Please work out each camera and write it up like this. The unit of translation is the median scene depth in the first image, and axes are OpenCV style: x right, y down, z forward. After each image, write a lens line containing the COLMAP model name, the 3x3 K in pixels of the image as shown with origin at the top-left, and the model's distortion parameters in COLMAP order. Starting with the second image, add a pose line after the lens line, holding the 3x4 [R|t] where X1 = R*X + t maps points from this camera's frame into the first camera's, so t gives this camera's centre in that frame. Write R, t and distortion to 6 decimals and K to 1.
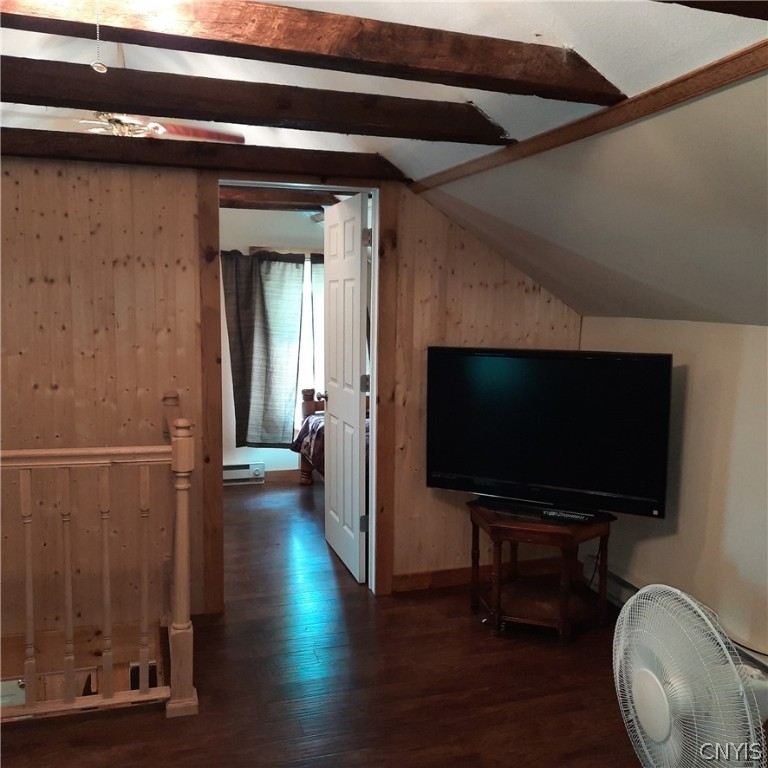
lens RADIAL K [[757.0, 0, 363.2], [0, 757.0, 379.3], [0, 0, 1]] dist [0.063348, -0.080628]
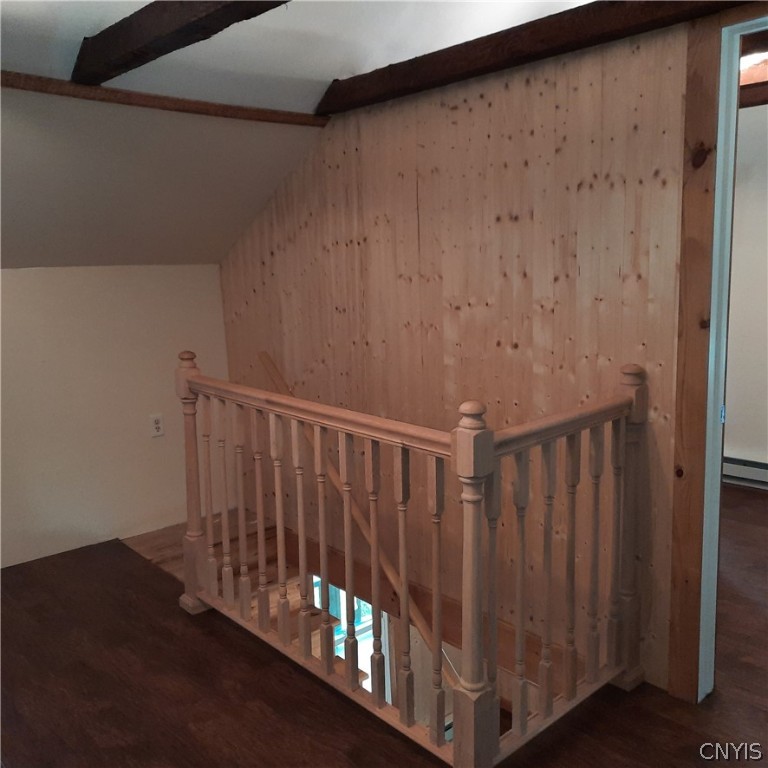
lens RADIAL K [[757.0, 0, 363.2], [0, 757.0, 379.3], [0, 0, 1]] dist [0.063348, -0.080628]
pose [[0.411247, 0.118163, -0.903833, 0.286751], [-0.057524, 0.992950, 0.103640, -0.029974], [0.909707, 0.009370, 0.415145, 0.495531]]
